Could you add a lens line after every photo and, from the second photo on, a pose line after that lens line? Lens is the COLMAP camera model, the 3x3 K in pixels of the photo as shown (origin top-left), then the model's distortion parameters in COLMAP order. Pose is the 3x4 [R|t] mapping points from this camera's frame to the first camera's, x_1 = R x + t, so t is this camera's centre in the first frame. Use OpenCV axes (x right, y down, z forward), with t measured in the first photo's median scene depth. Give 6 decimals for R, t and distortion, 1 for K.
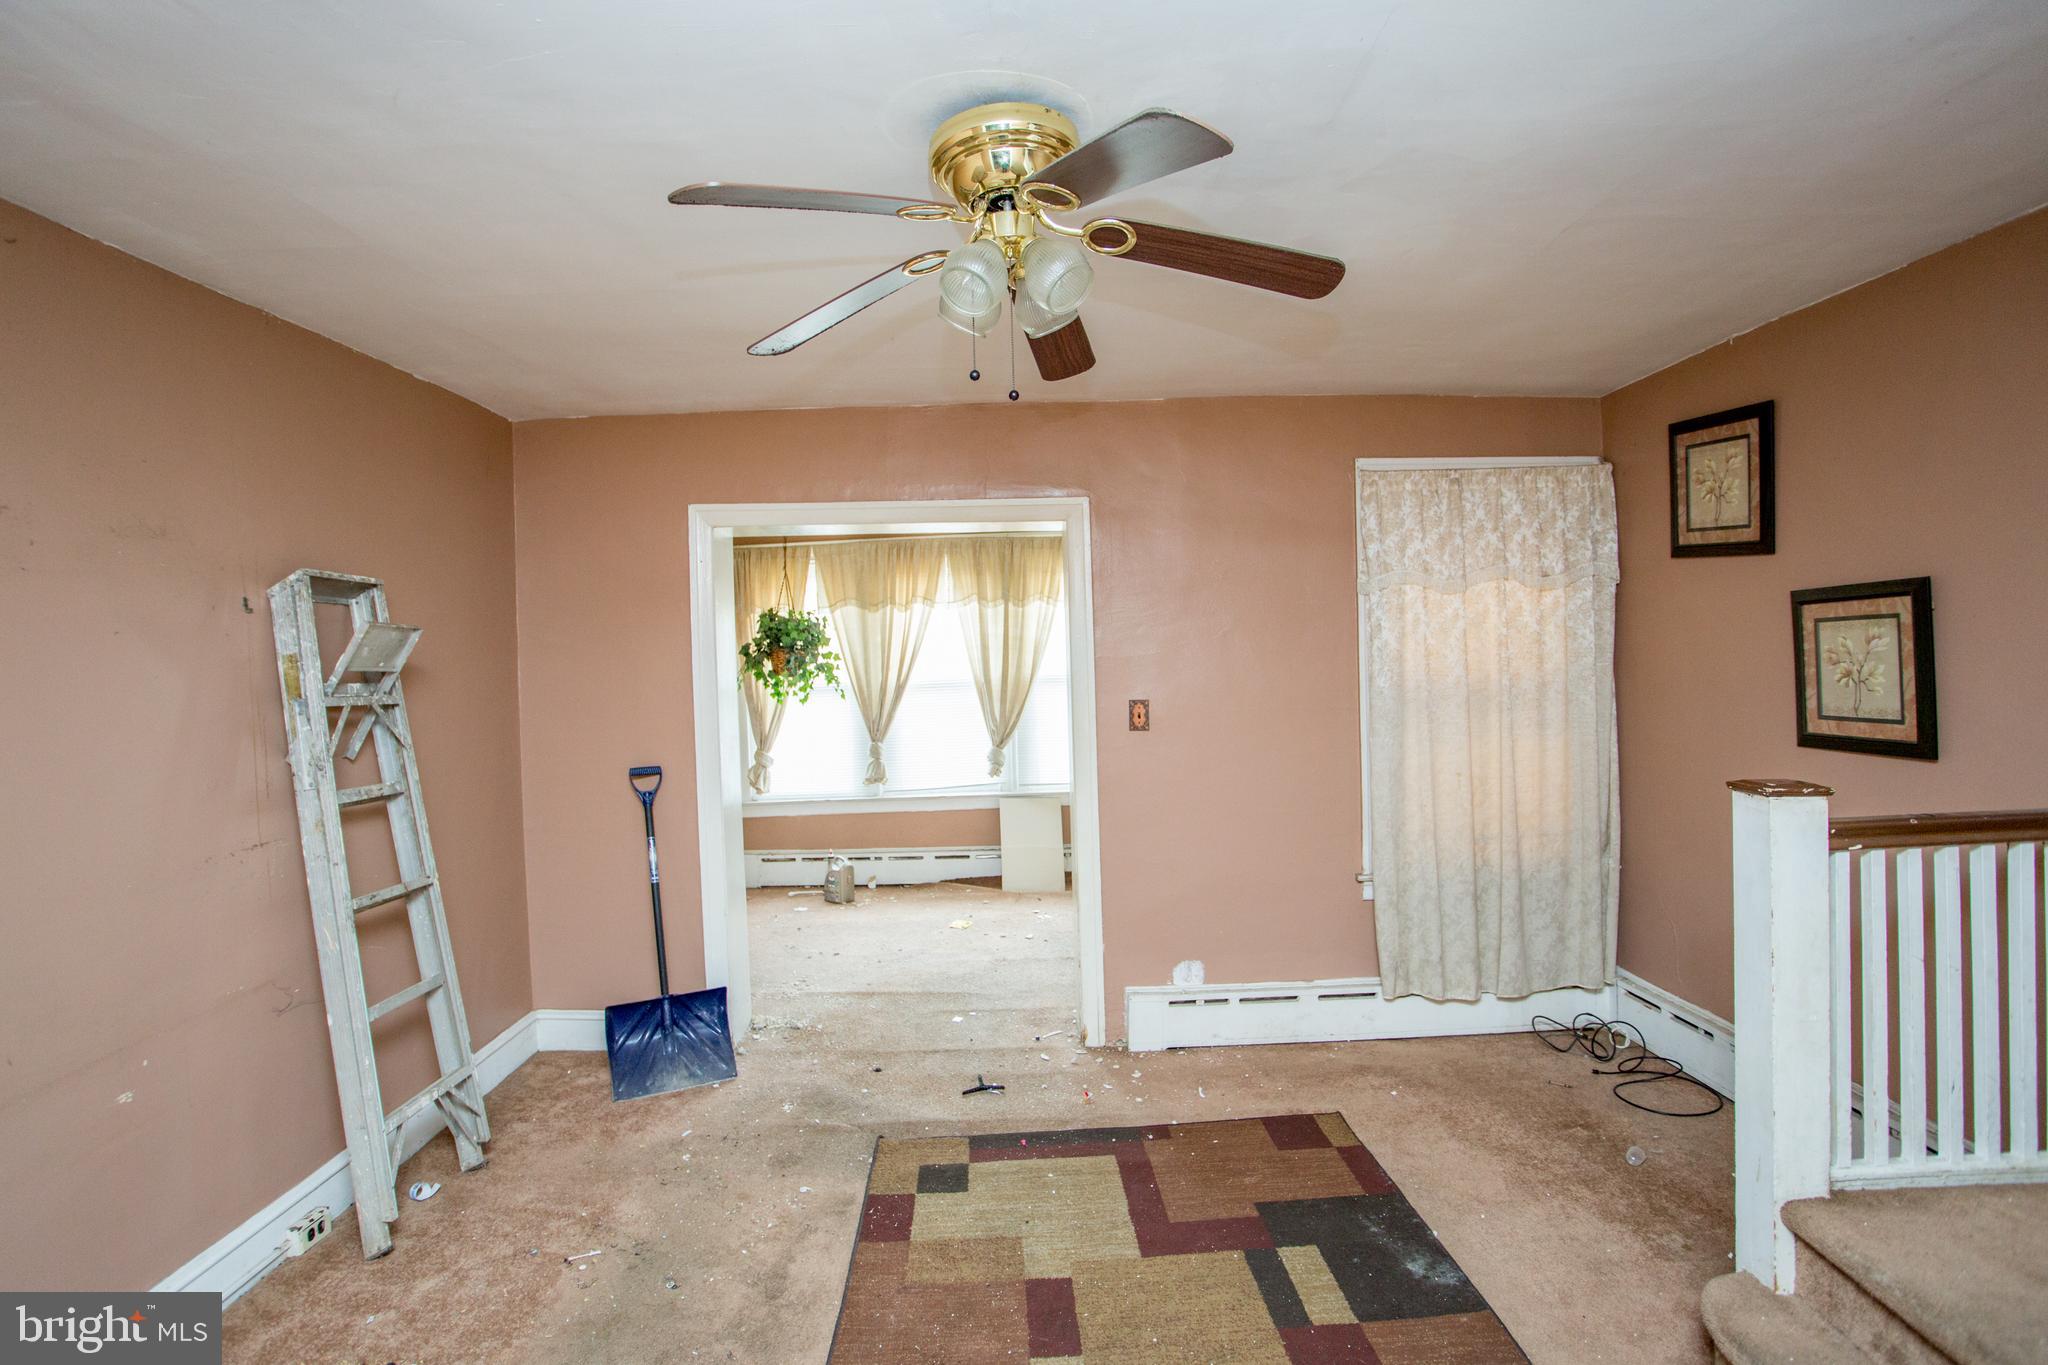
lens RADIAL K [[996.3, 0, 1016.1], [0, 996.3, 673.0], [0, 0, 1]] dist [-0.070273, 0.028211]
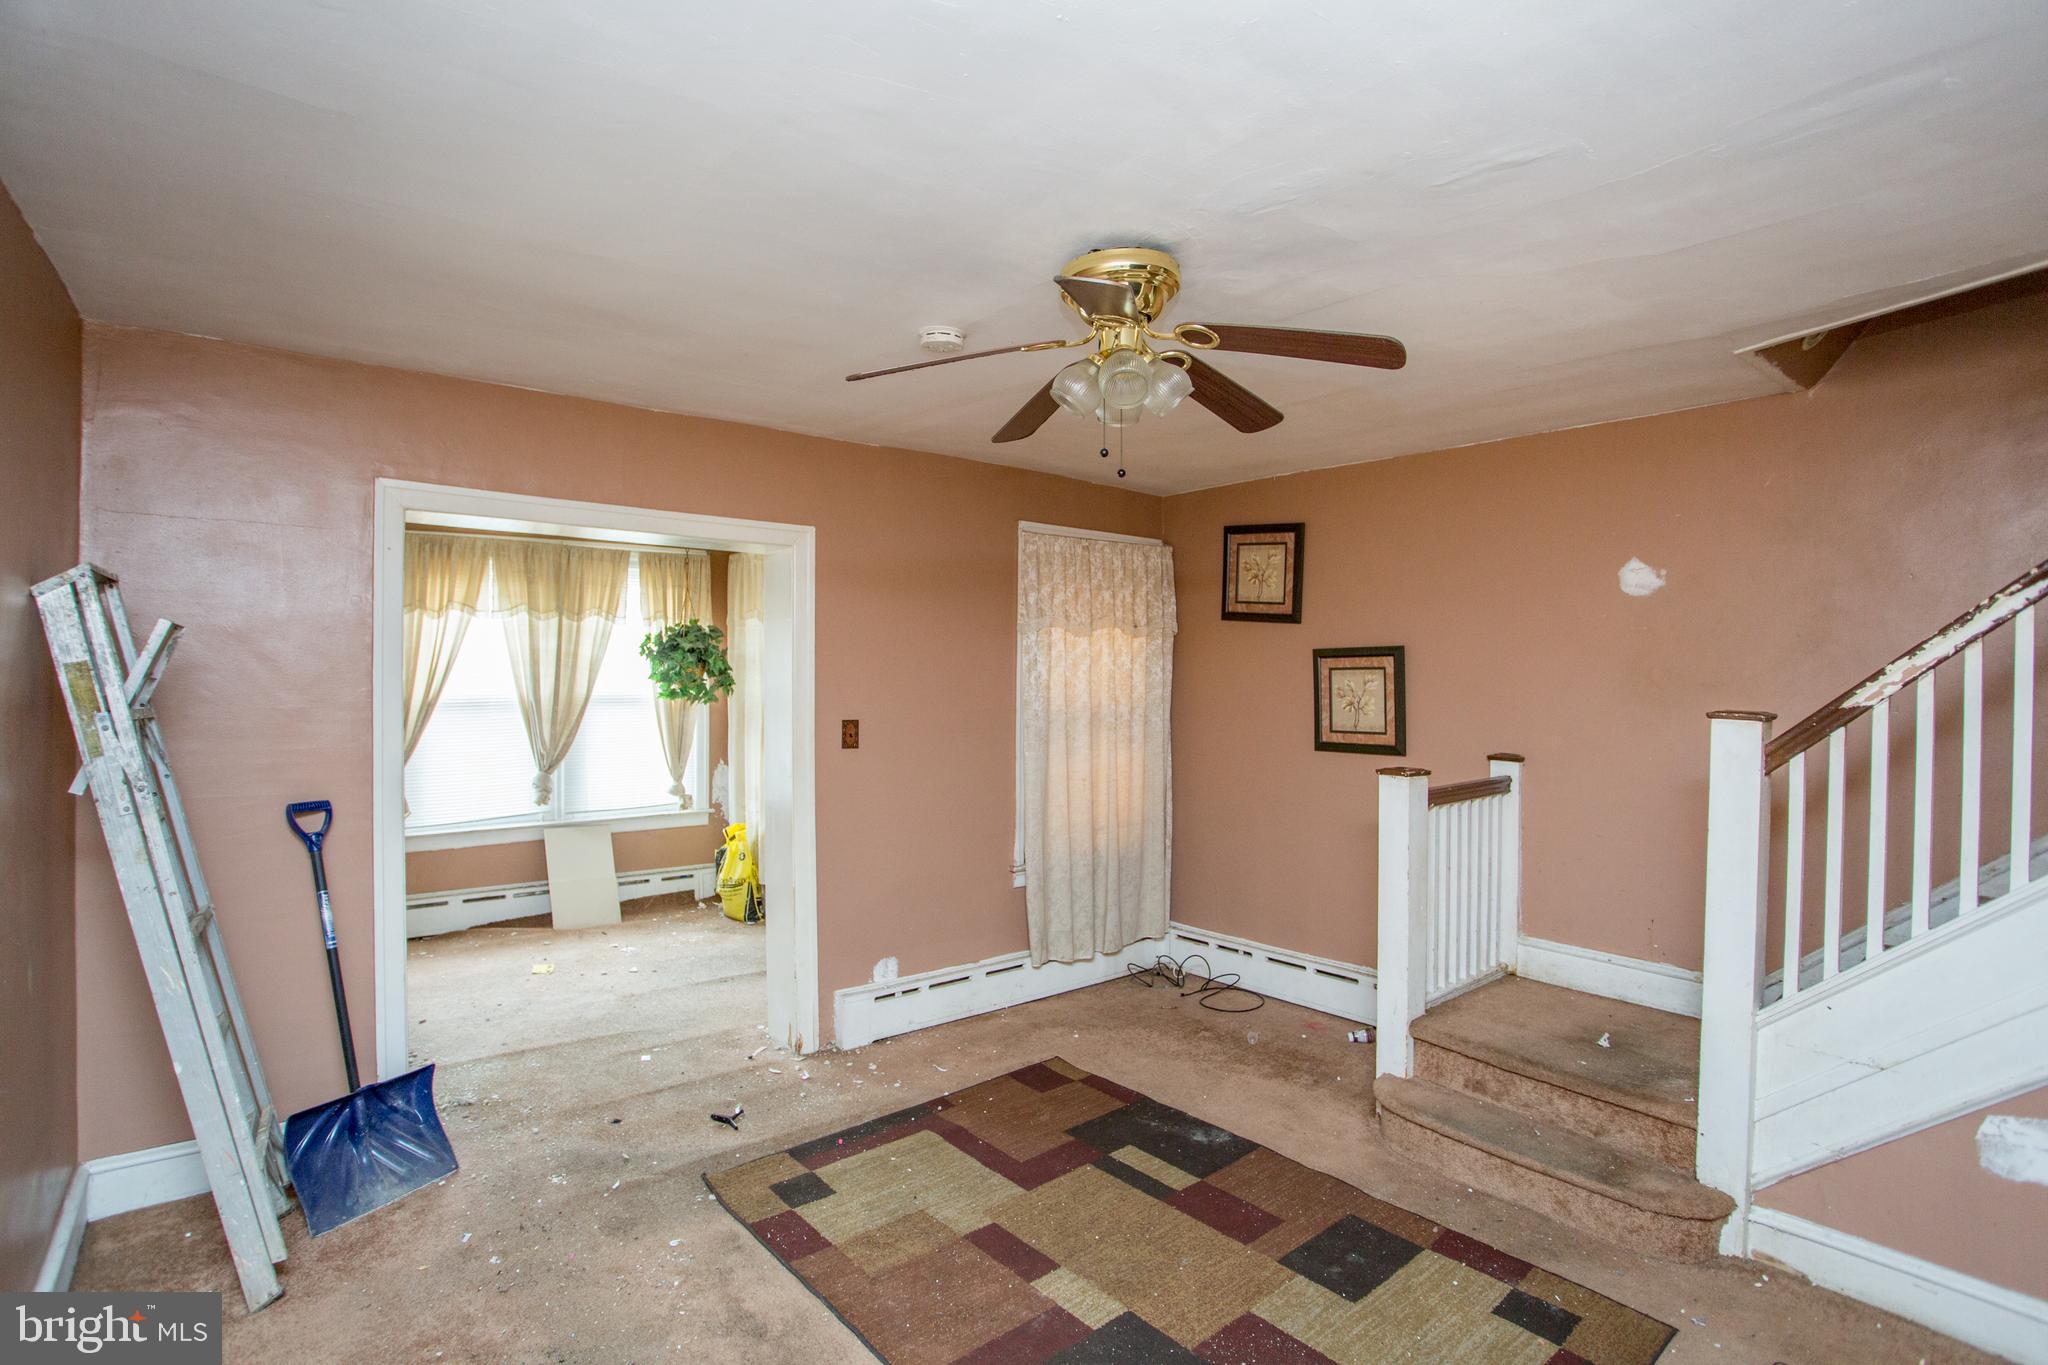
lens RADIAL K [[996.3, 0, 1019.1], [0, 996.3, 674.8], [0, 0, 1]] dist [-0.070273, 0.028211]
pose [[0.782013, 0.030619, 0.622510, -0.421296], [-0.015751, 0.999444, -0.029372, 0.007460], [-0.623063, 0.013164, 0.782061, 0.048818]]
